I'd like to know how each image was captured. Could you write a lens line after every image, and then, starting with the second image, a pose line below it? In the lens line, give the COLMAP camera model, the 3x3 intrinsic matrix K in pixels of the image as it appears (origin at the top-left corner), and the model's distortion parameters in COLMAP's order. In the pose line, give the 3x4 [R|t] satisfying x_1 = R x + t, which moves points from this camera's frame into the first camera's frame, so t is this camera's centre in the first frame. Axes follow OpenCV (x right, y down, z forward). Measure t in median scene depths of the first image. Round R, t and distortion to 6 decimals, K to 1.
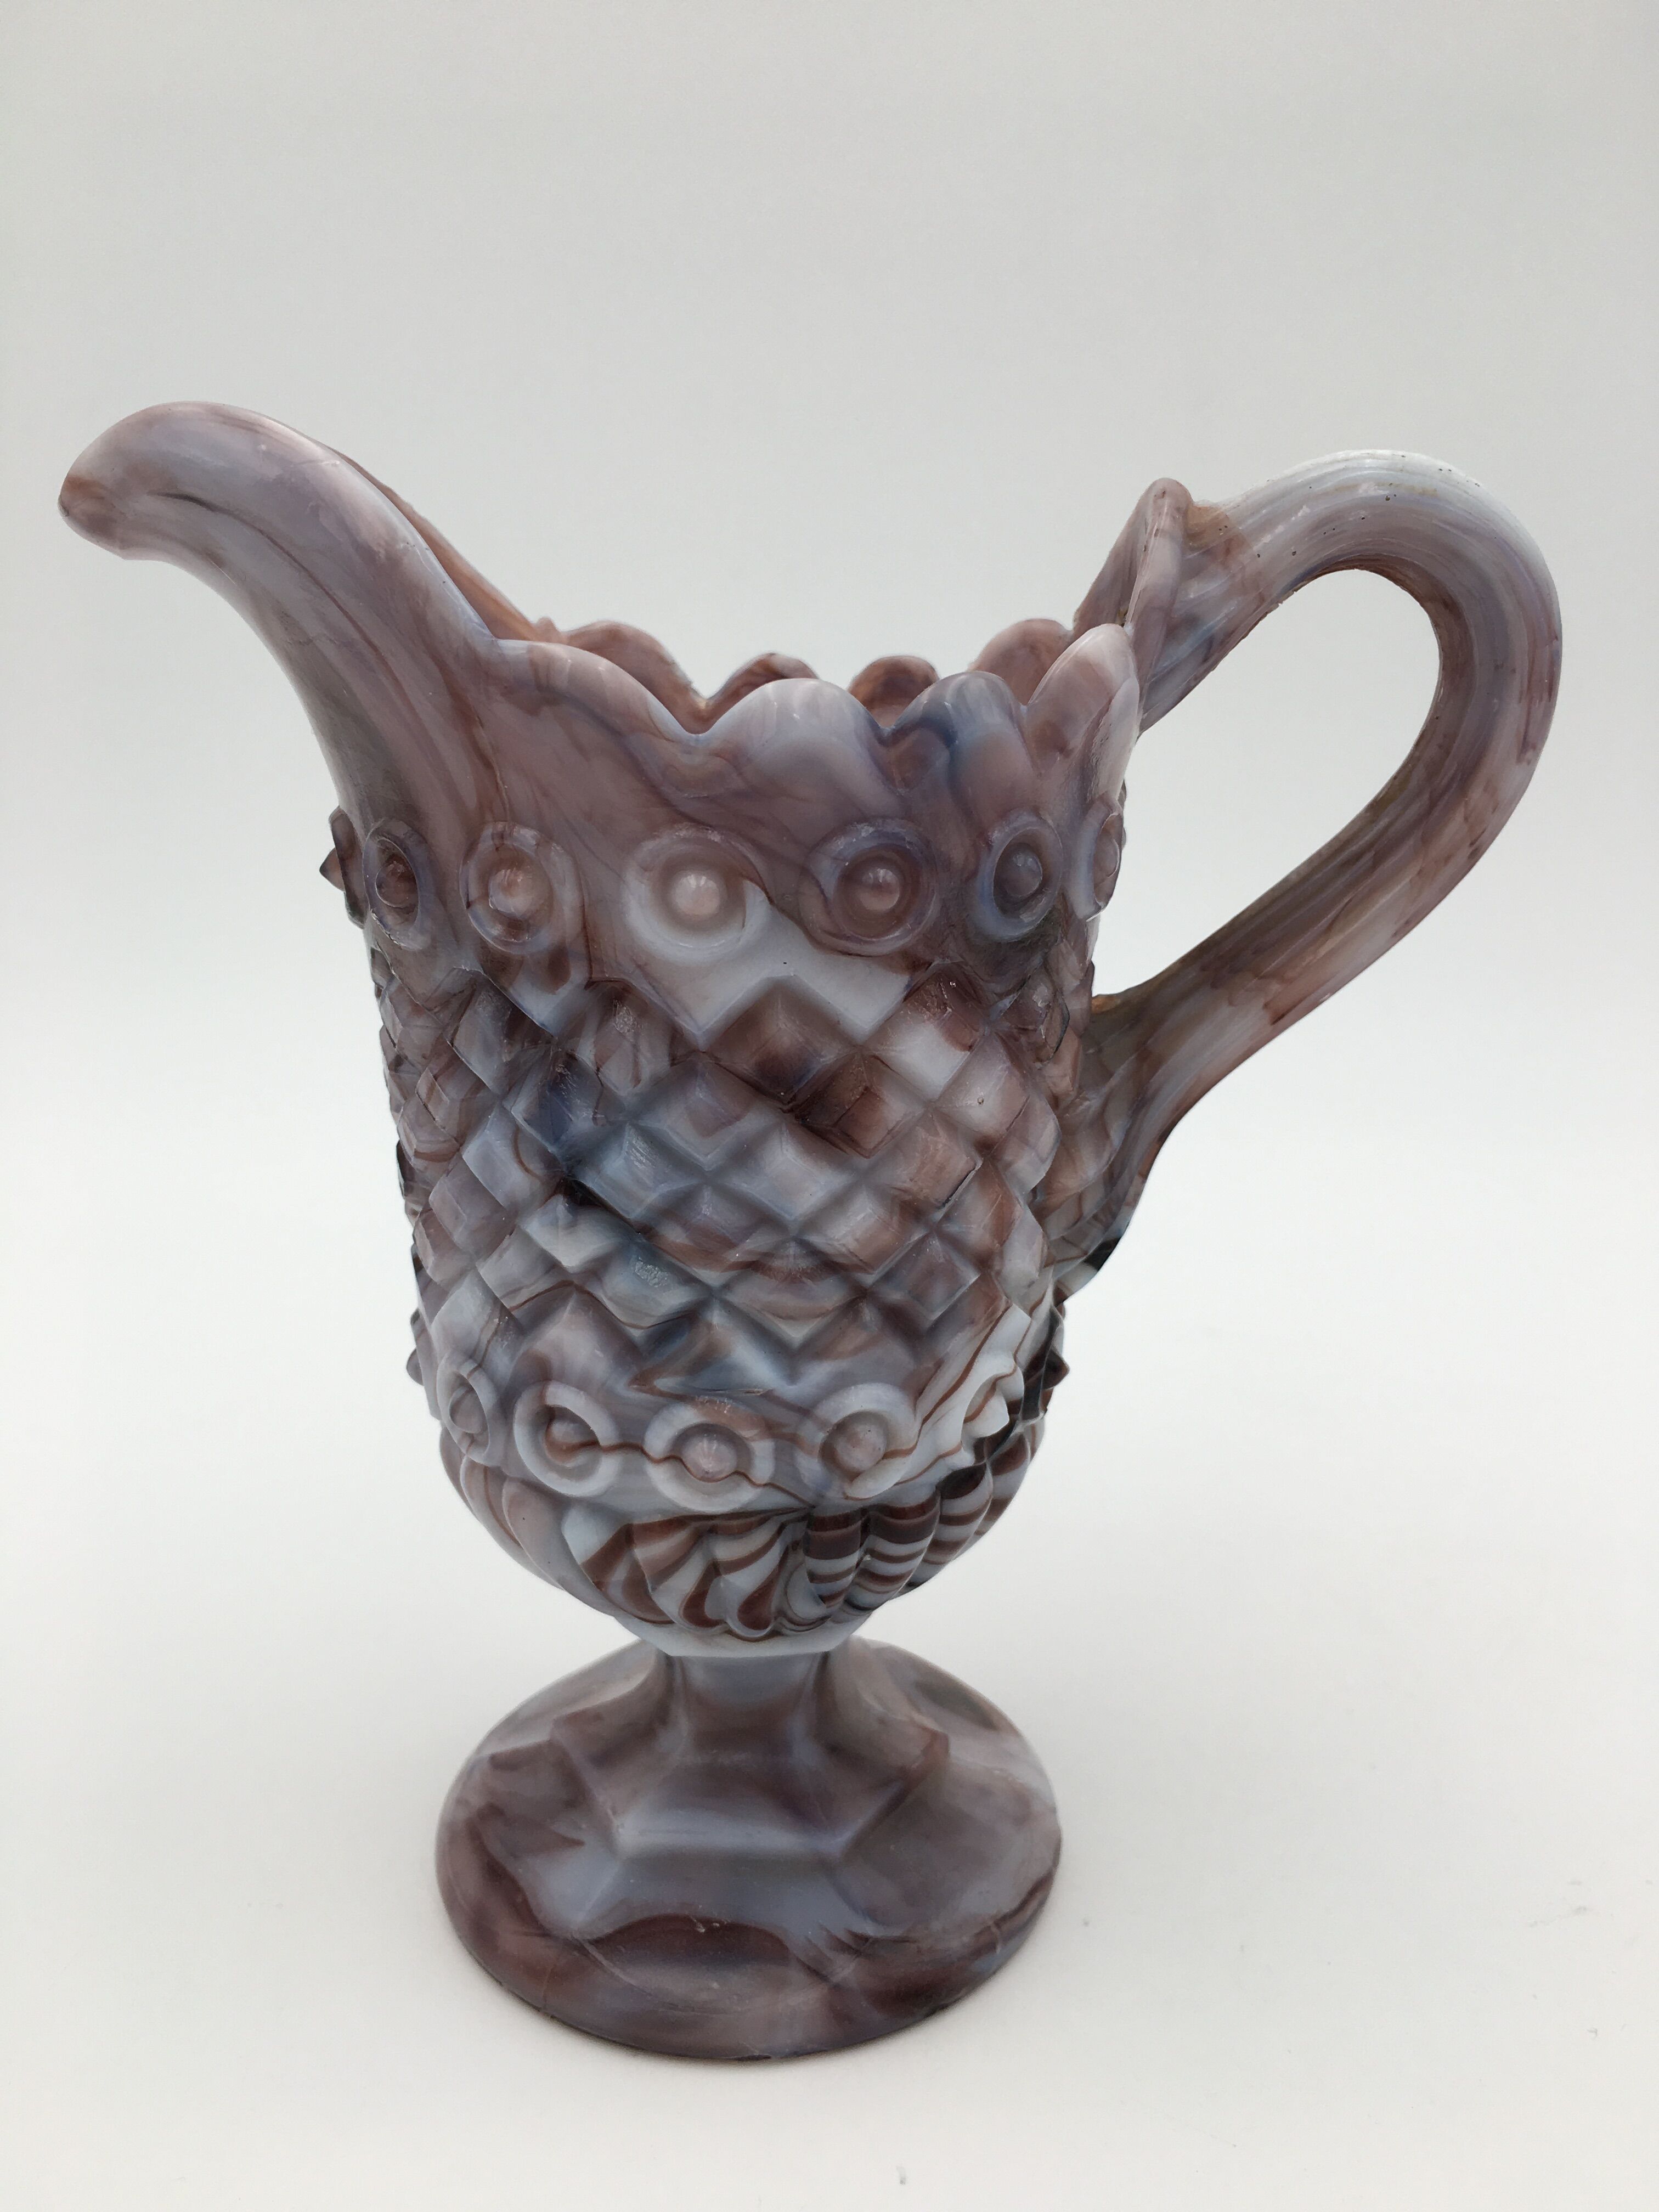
lens RADIAL K [[1976.3, 0, 838.5], [0, 1976.3, 1106.1], [0, 0, 1]] dist [0.018747, -0.005974]
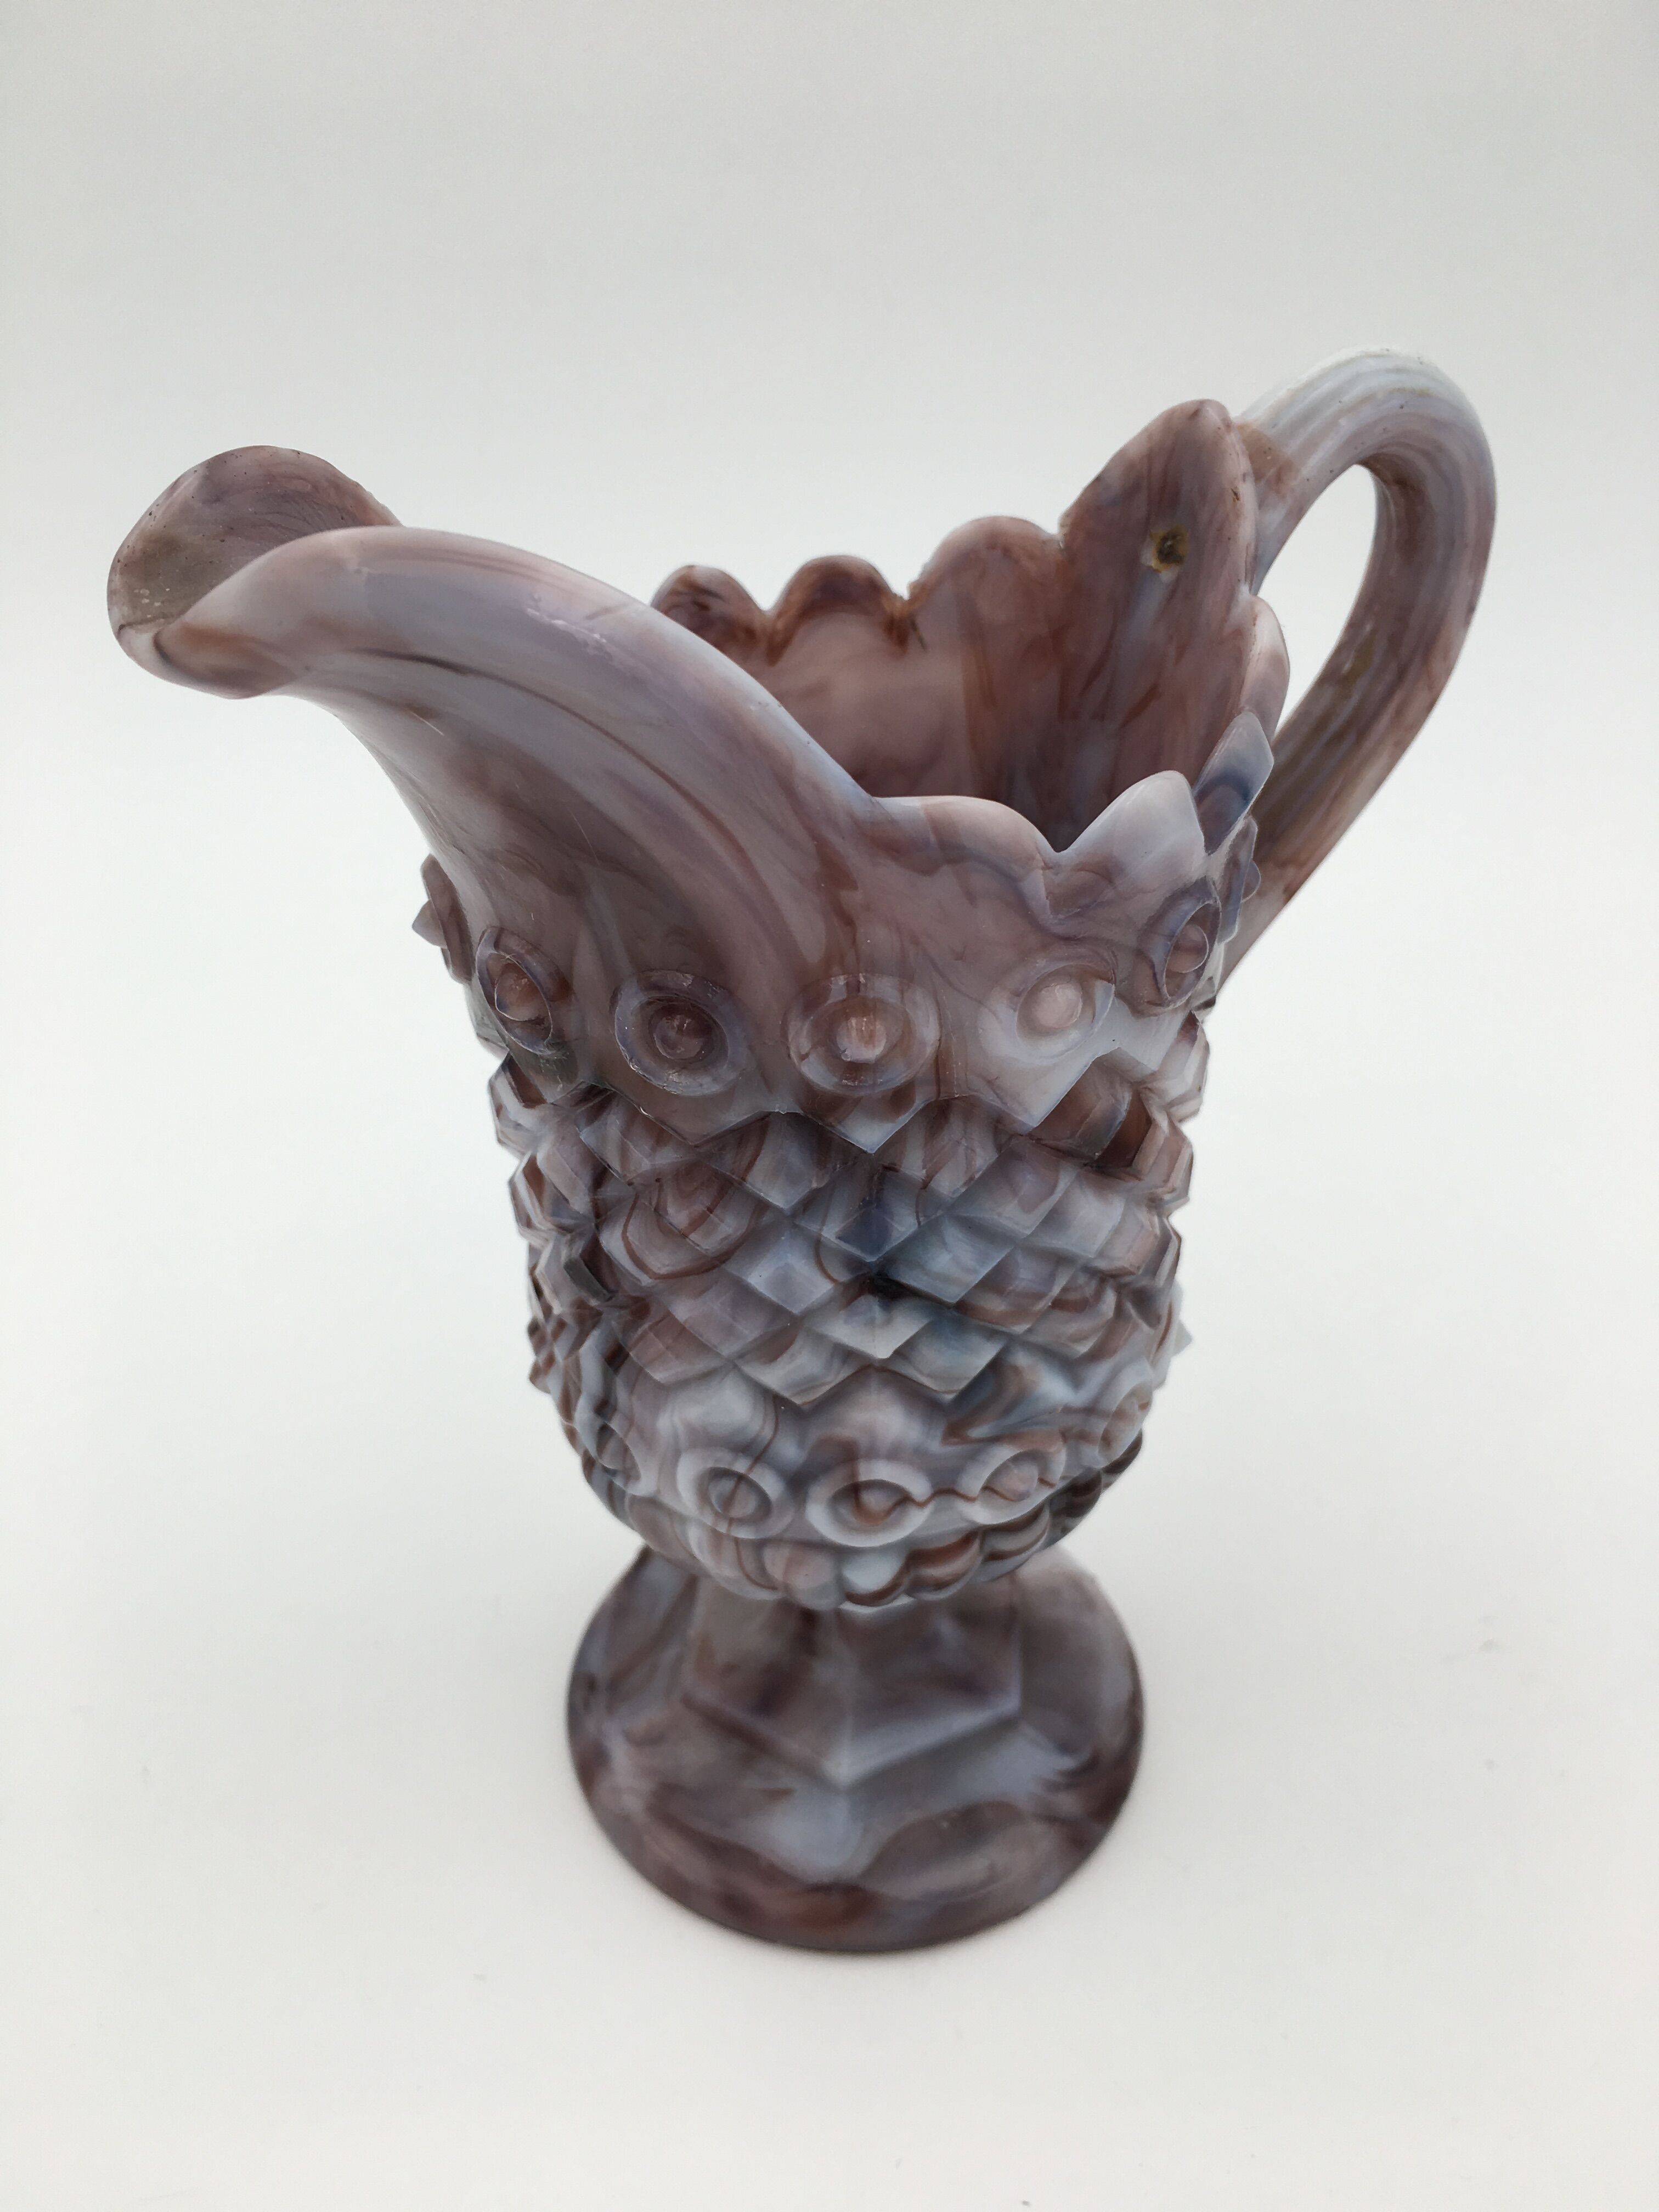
lens RADIAL K [[1976.3, 0, 838.5], [0, 1976.3, 1106.1], [0, 0, 1]] dist [0.018747, -0.005974]
pose [[0.870084, -0.262552, 0.417158, -0.536204], [0.137470, 0.942004, 0.306154, -0.342559], [-0.473346, -0.209032, 0.855715, 0.197491]]
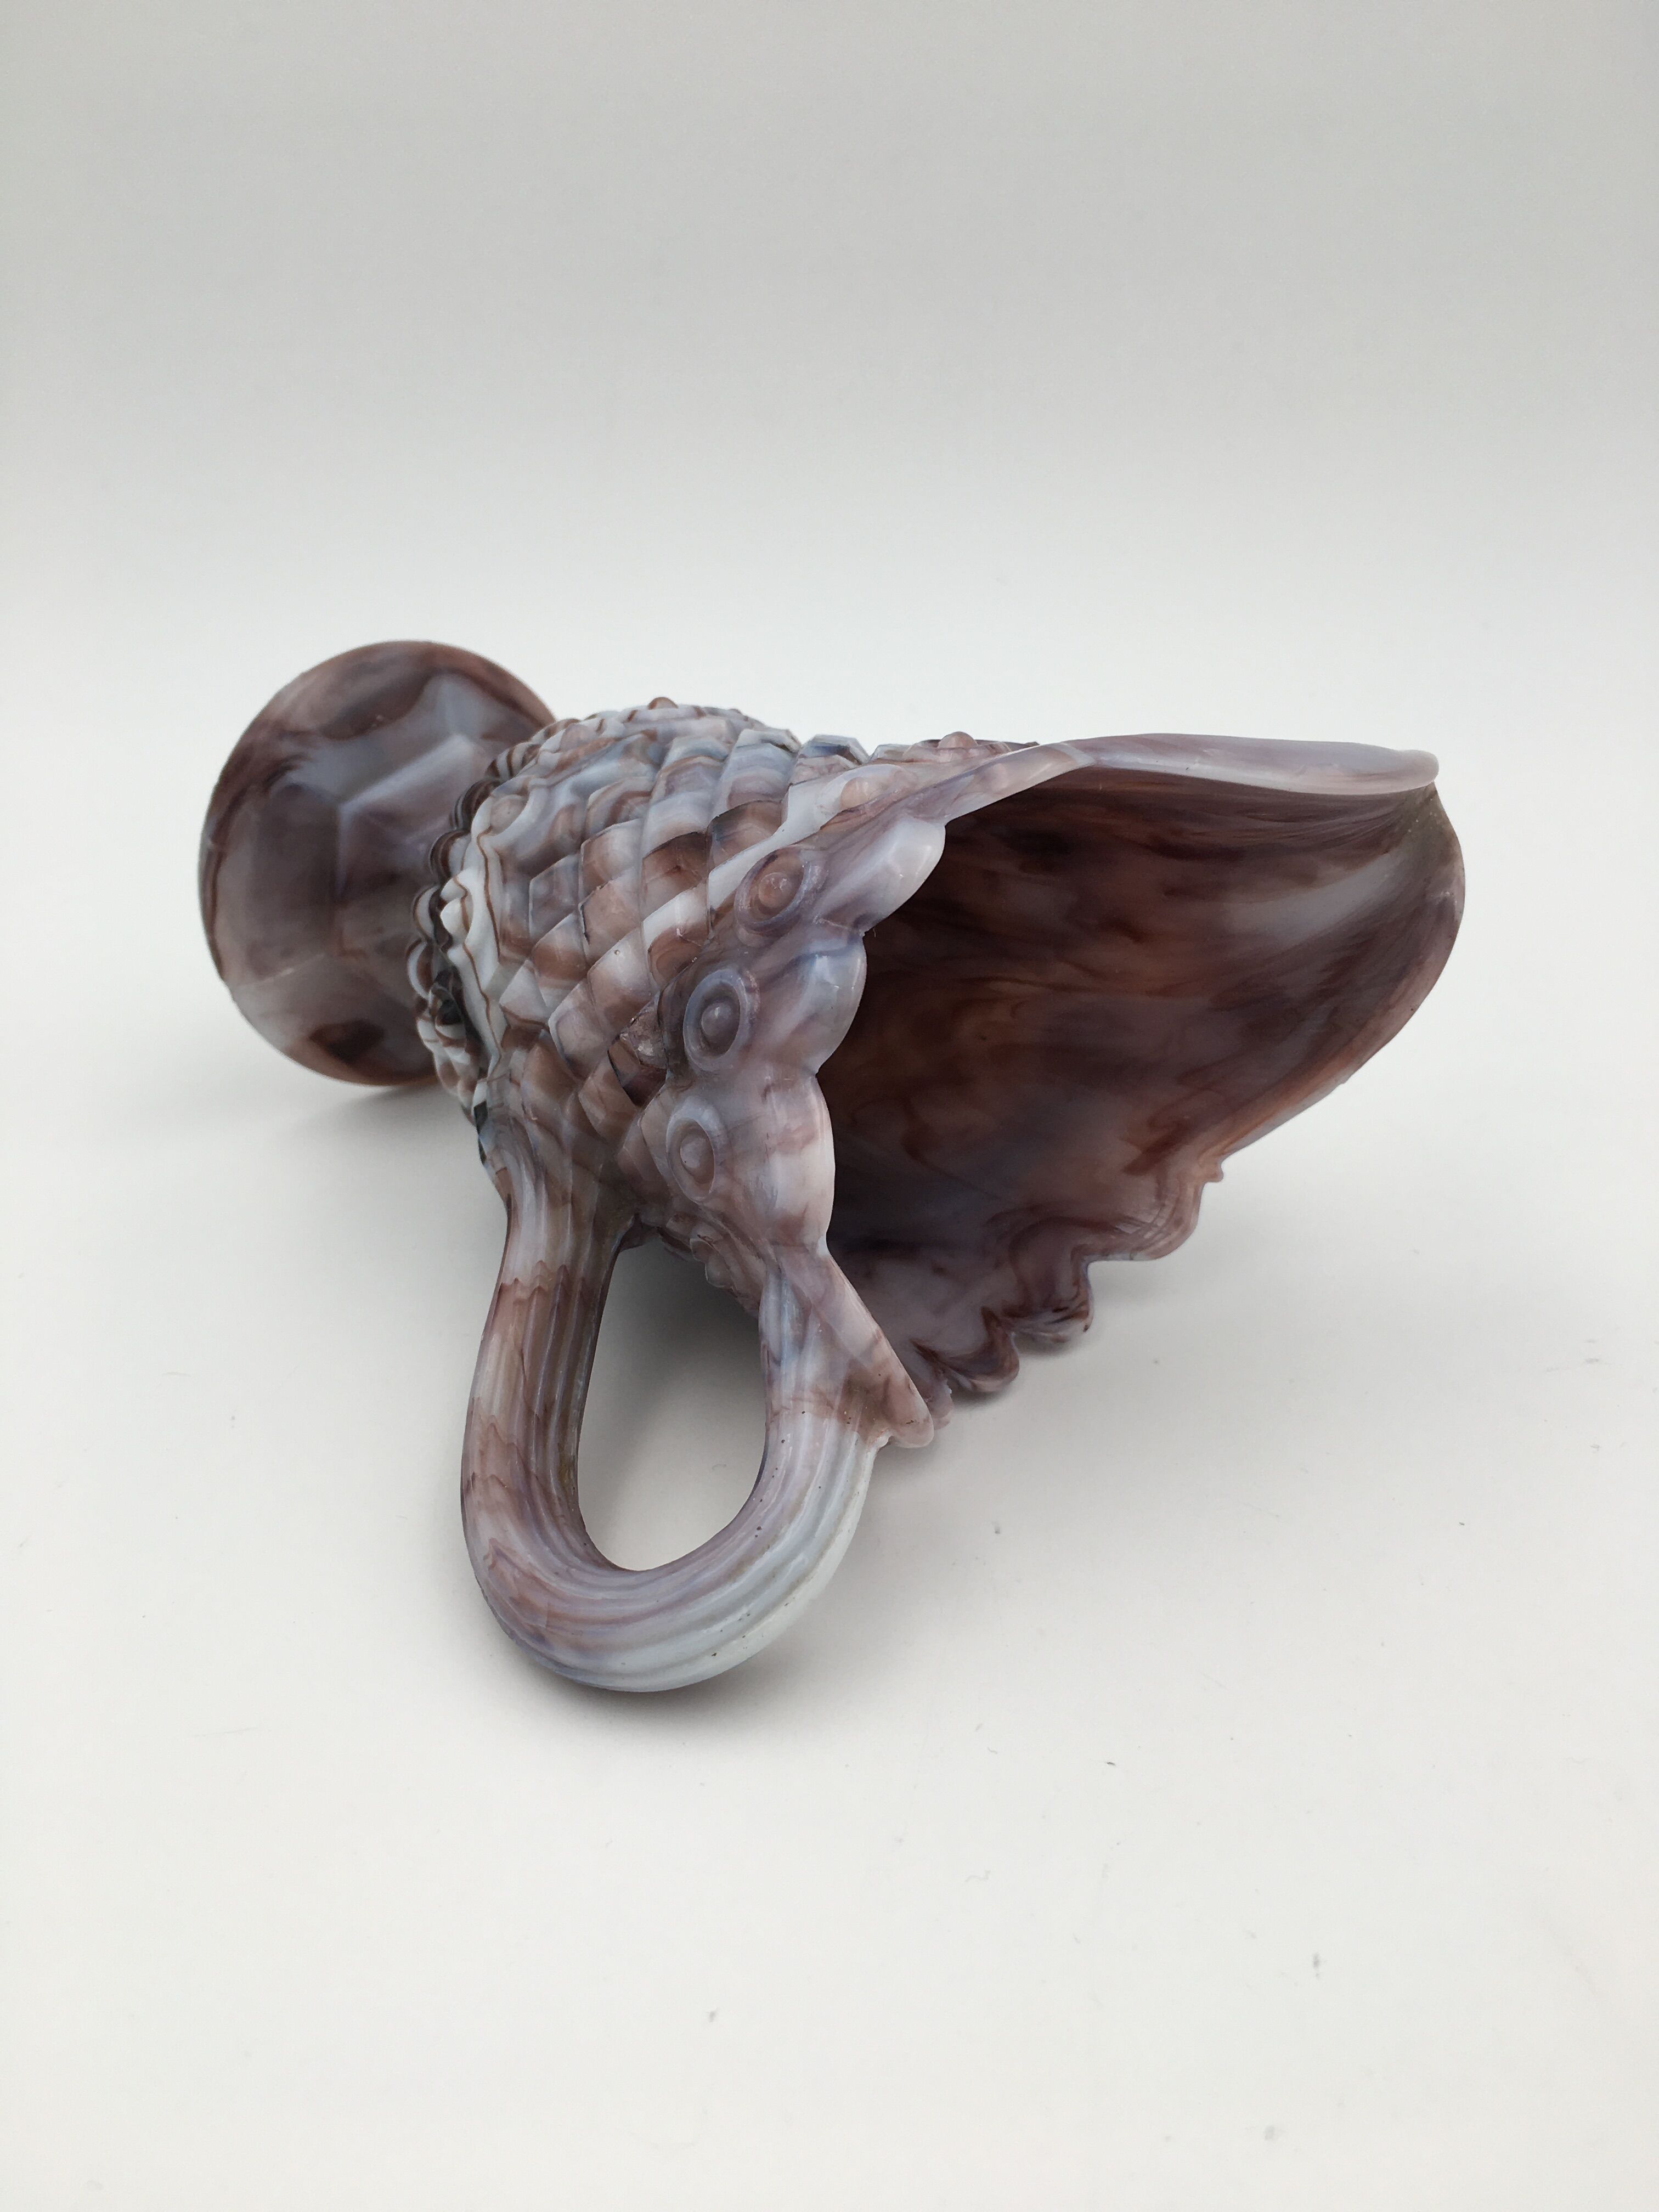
lens RADIAL K [[1976.3, 0, 838.5], [0, 1976.3, 1106.1], [0, 0, 1]] dist [0.018747, -0.005974]
pose [[-0.660176, 0.593629, -0.460187, 0.633311], [-0.747629, -0.460421, 0.478606, -0.776638], [0.072235, 0.660013, 0.747773, 0.122210]]
